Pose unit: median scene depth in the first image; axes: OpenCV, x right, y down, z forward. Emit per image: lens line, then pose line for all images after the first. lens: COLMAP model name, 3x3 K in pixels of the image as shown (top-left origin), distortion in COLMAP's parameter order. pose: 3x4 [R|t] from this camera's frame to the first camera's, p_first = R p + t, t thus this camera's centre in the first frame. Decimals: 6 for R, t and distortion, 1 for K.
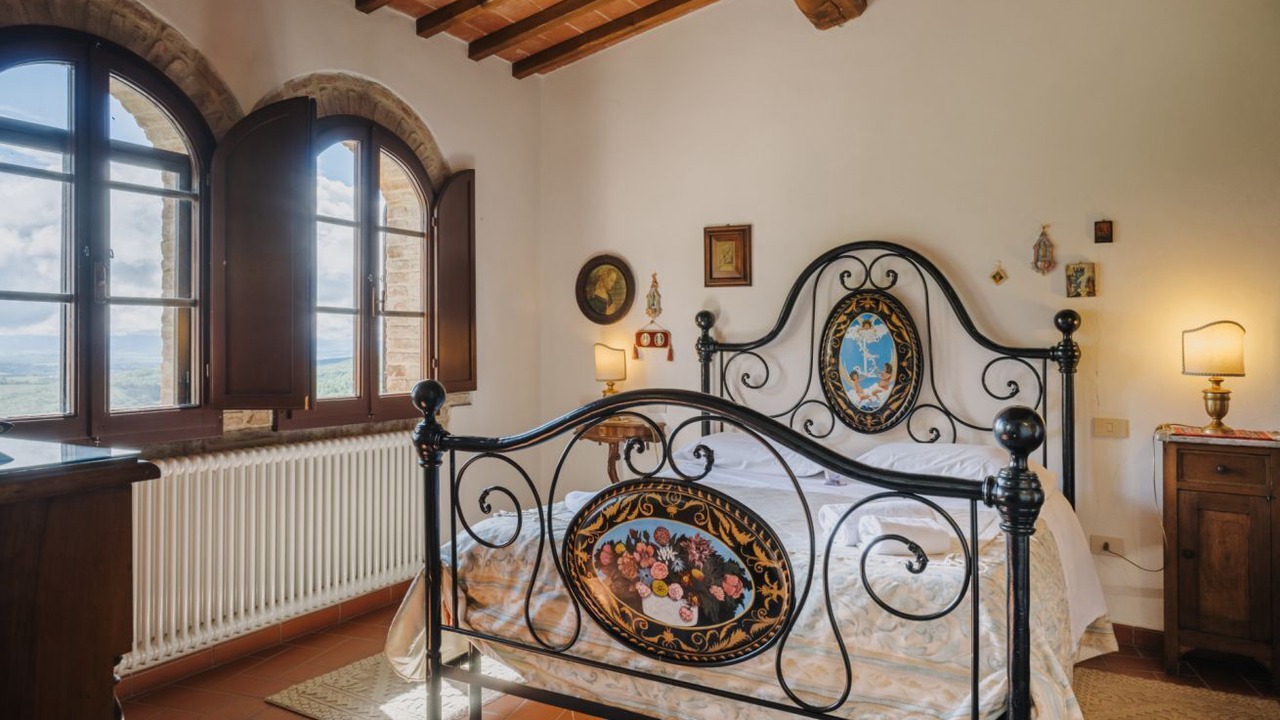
lens RADIAL K [[830.2, 0, 555.3], [0, 830.2, 317.7], [0, 0, 1]] dist [0.002120, -0.000421]
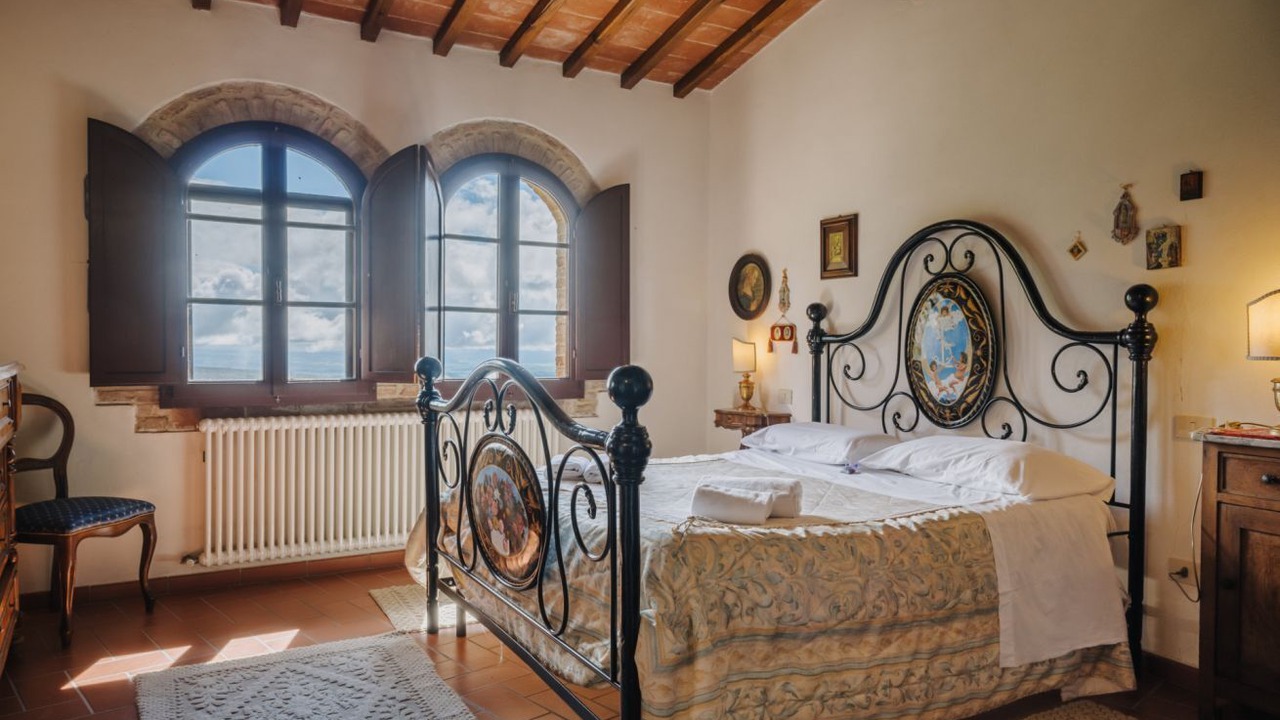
lens RADIAL K [[769.6, 0, 583.7], [0, 769.6, 357.8], [0, 0, 1]] dist [-0.002362, -0.000519]
pose [[0.874243, 0.004719, -0.485466, 0.447533], [0.012183, 0.999425, 0.031654, 0.028915], [0.485336, -0.033588, 0.873683, 0.050750]]
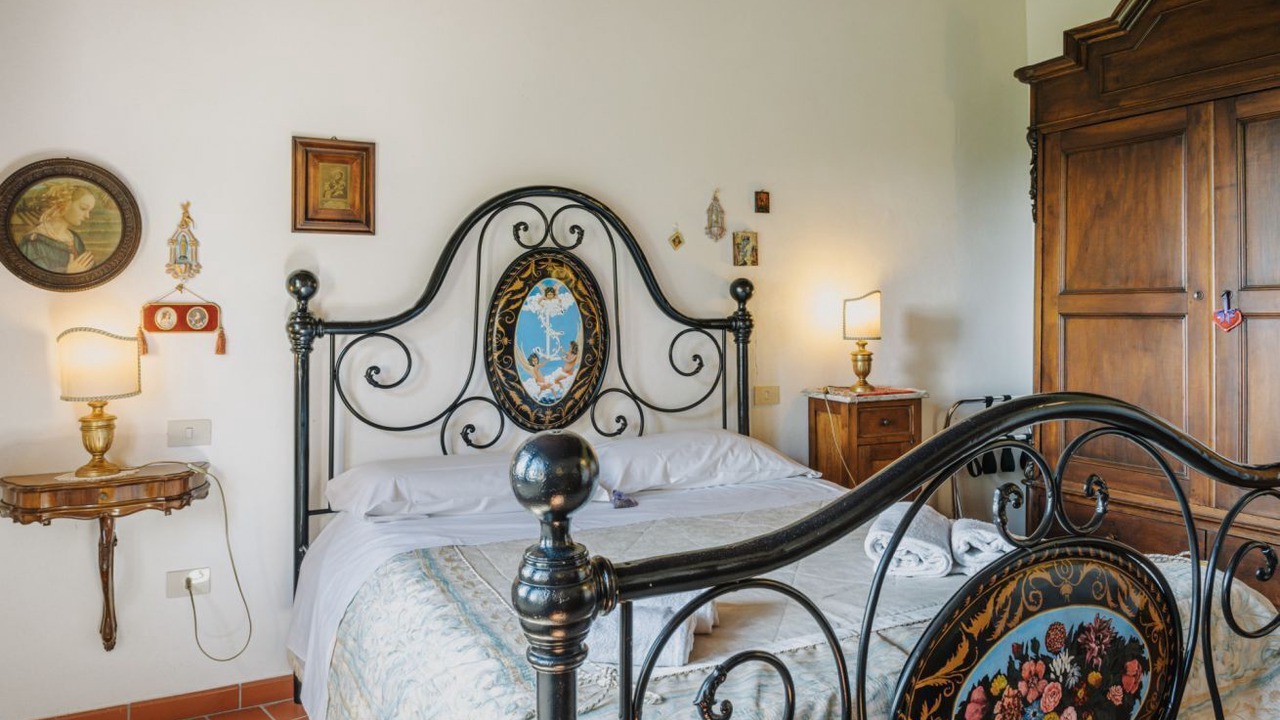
lens RADIAL K [[909.3, 0, 640.7], [0, 909.3, 279.1], [0, 0, 1]] dist [-0.000260, -0.000632]
pose [[0.495222, 0.018256, 0.868574, -0.329056], [-0.008635, 0.999833, -0.016091, 0.008329], [-0.868723, 0.000468, 0.495298, 0.511596]]
